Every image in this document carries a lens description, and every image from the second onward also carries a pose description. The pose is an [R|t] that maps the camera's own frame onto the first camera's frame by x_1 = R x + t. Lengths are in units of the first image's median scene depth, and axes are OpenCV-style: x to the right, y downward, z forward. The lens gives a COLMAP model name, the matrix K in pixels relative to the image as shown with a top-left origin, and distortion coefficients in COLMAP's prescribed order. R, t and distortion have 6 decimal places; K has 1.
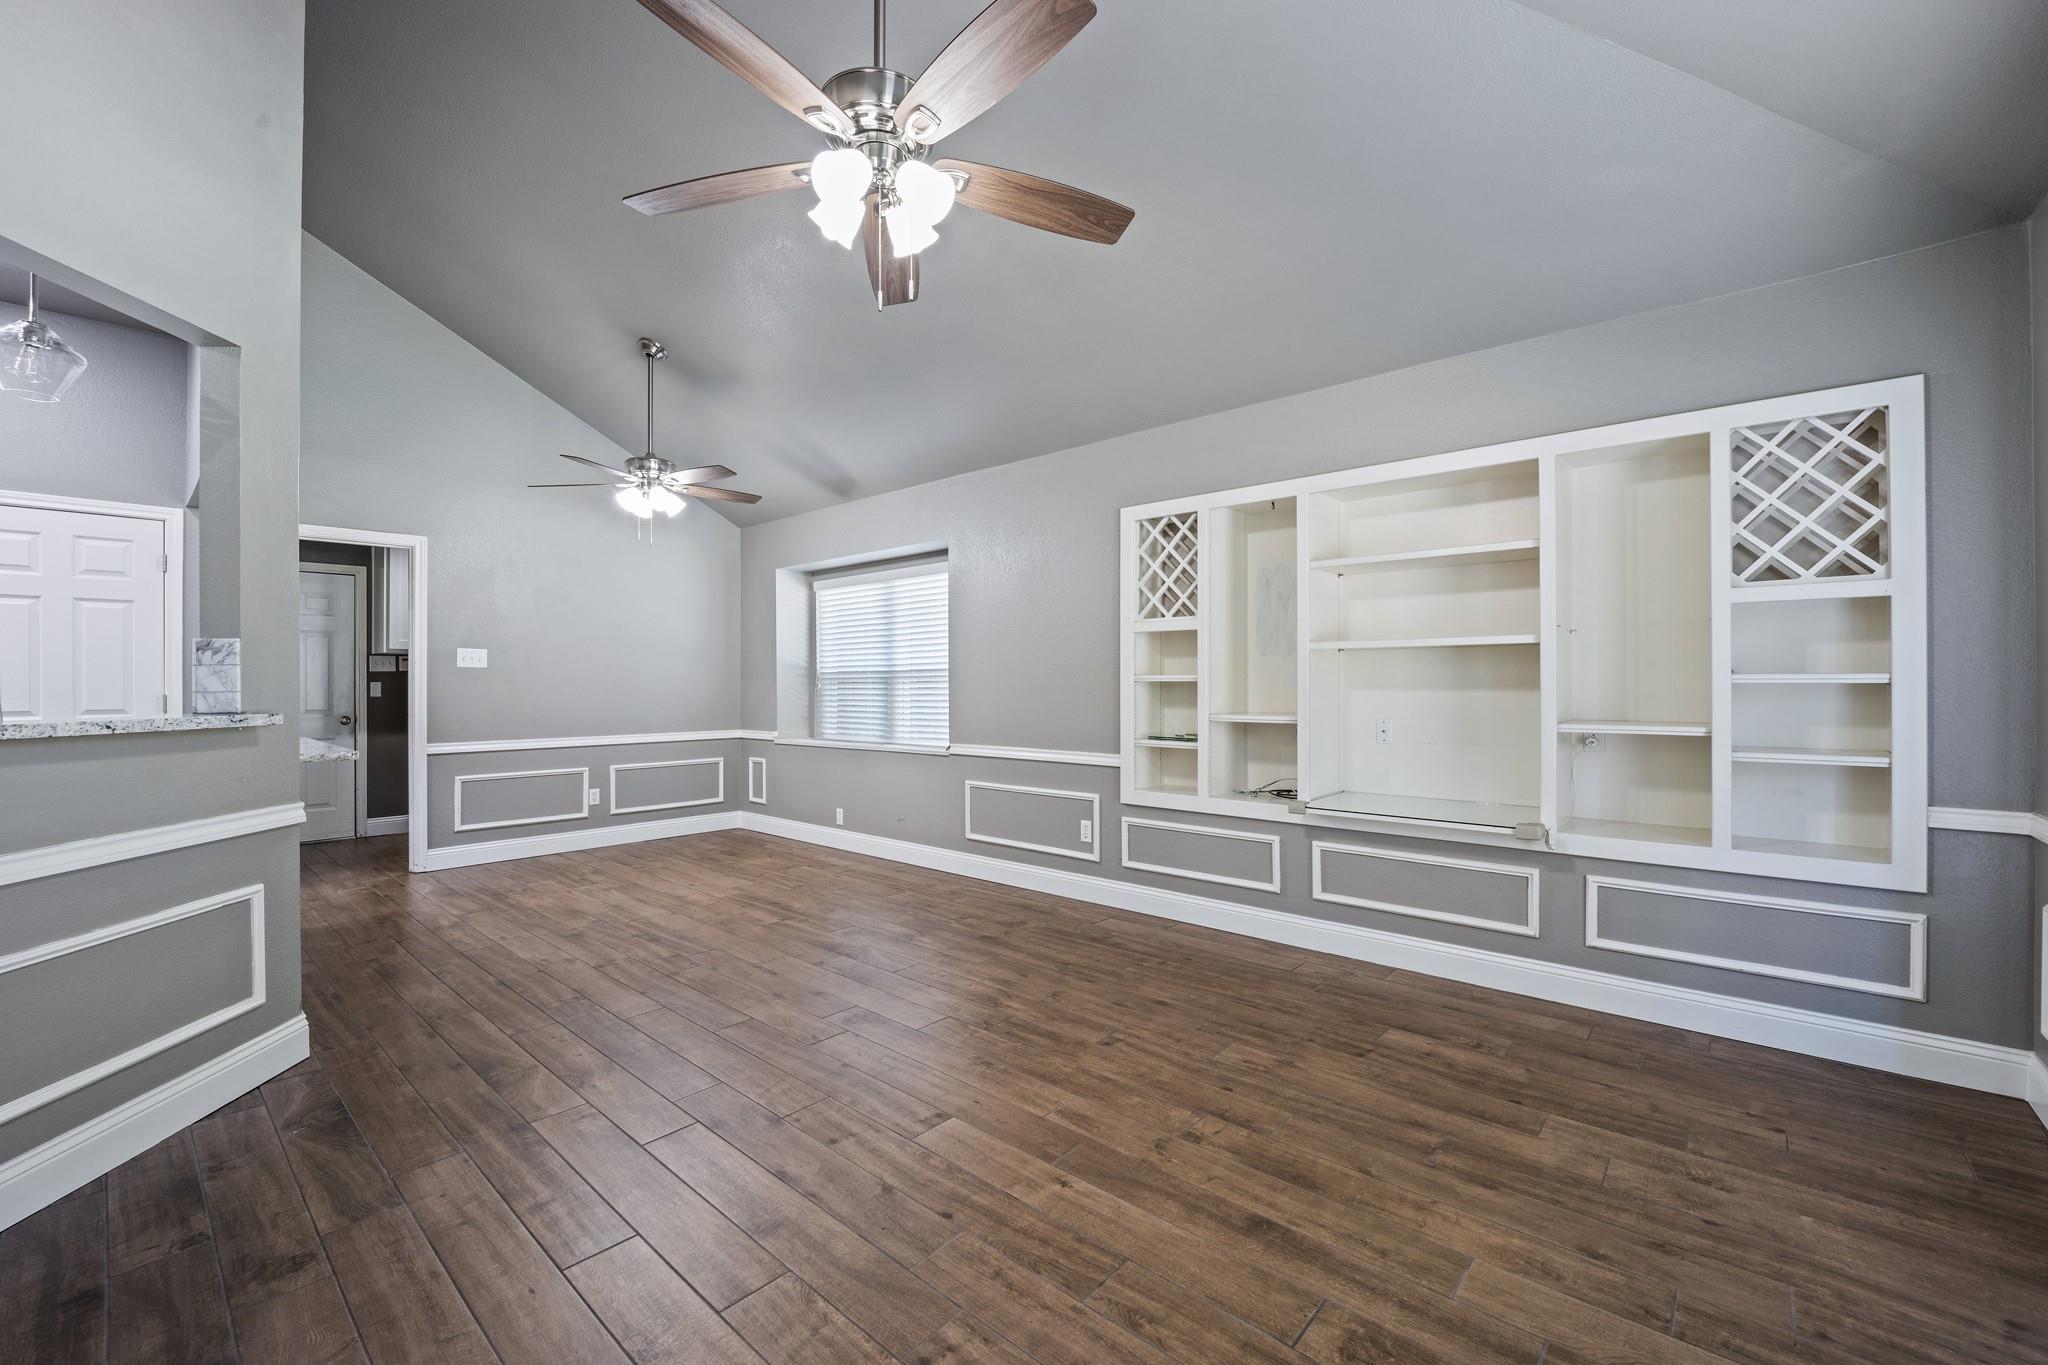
lens RADIAL K [[826.2, 0, 1021.9], [0, 826.2, 671.8], [0, 0, 1]] dist [-0.000732, -0.000349]
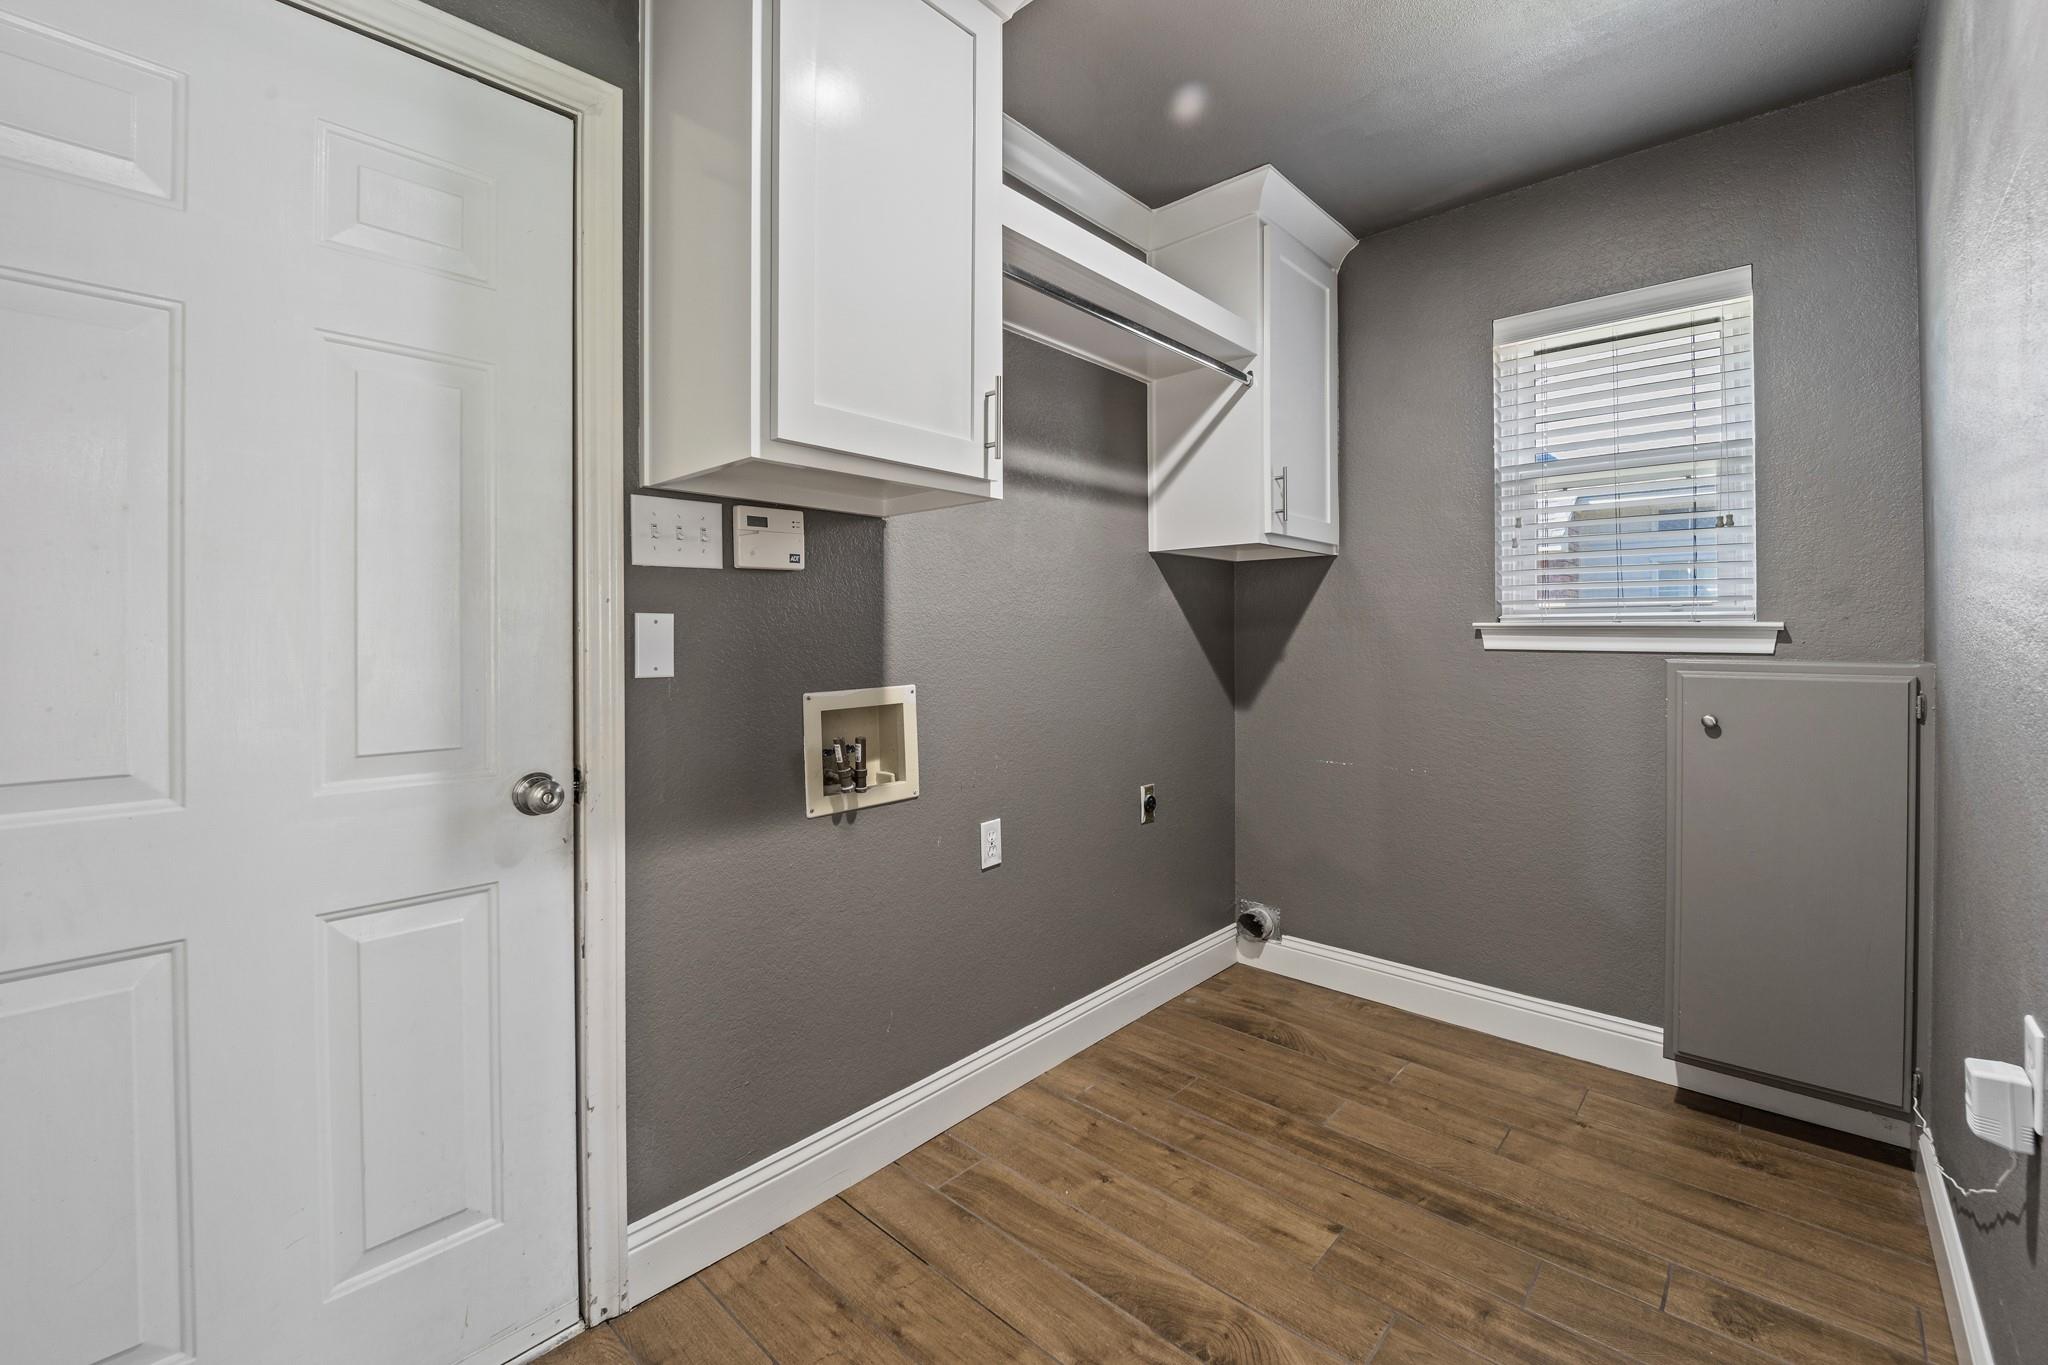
lens RADIAL K [[853.5, 0, 980.9], [0, 853.5, 611.3], [0, 0, 1]] dist [0.001213, 0.000017]
pose [[0.999310, 0.000988, -0.037120, -0.678605], [-0.001115, 0.999994, -0.003389, 0.012601], [0.037116, 0.003428, 0.999305, 0.763972]]
